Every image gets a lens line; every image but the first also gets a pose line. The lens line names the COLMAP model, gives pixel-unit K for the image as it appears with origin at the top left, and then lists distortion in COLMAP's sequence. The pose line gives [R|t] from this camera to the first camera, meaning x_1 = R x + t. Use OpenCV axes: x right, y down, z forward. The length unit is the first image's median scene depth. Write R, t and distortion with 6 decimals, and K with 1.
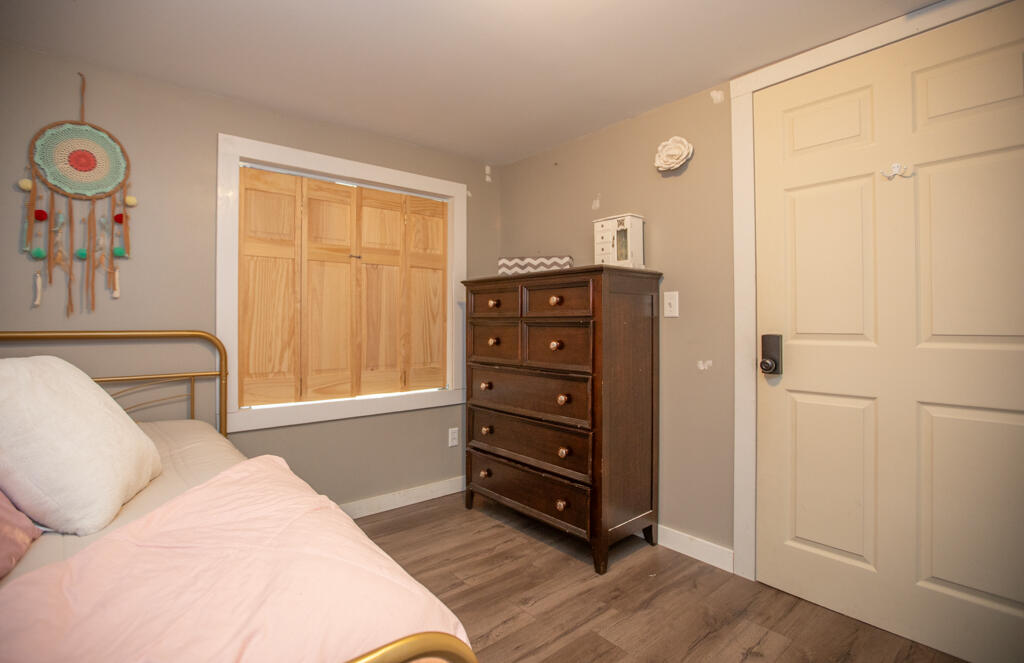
lens RADIAL K [[498.6, 0, 510.6], [0, 498.6, 327.5], [0, 0, 1]] dist [-0.018413, -0.000050]
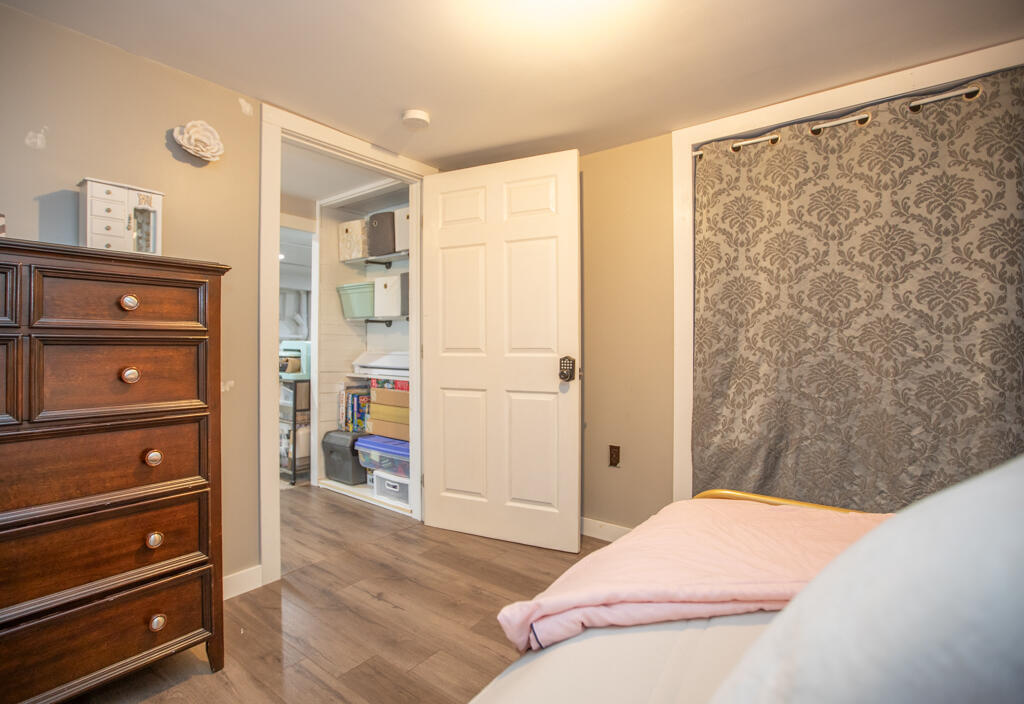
lens RADIAL K [[482.8, 0, 512.0], [0, 482.8, 352.0], [0, 0, 1]] dist [-0.000411, -0.000057]
pose [[-0.214469, -0.015923, 0.976601, -0.616885], [0.004147, 0.999843, 0.017212, -0.002453], [-0.976722, 0.007741, -0.214370, 0.691234]]
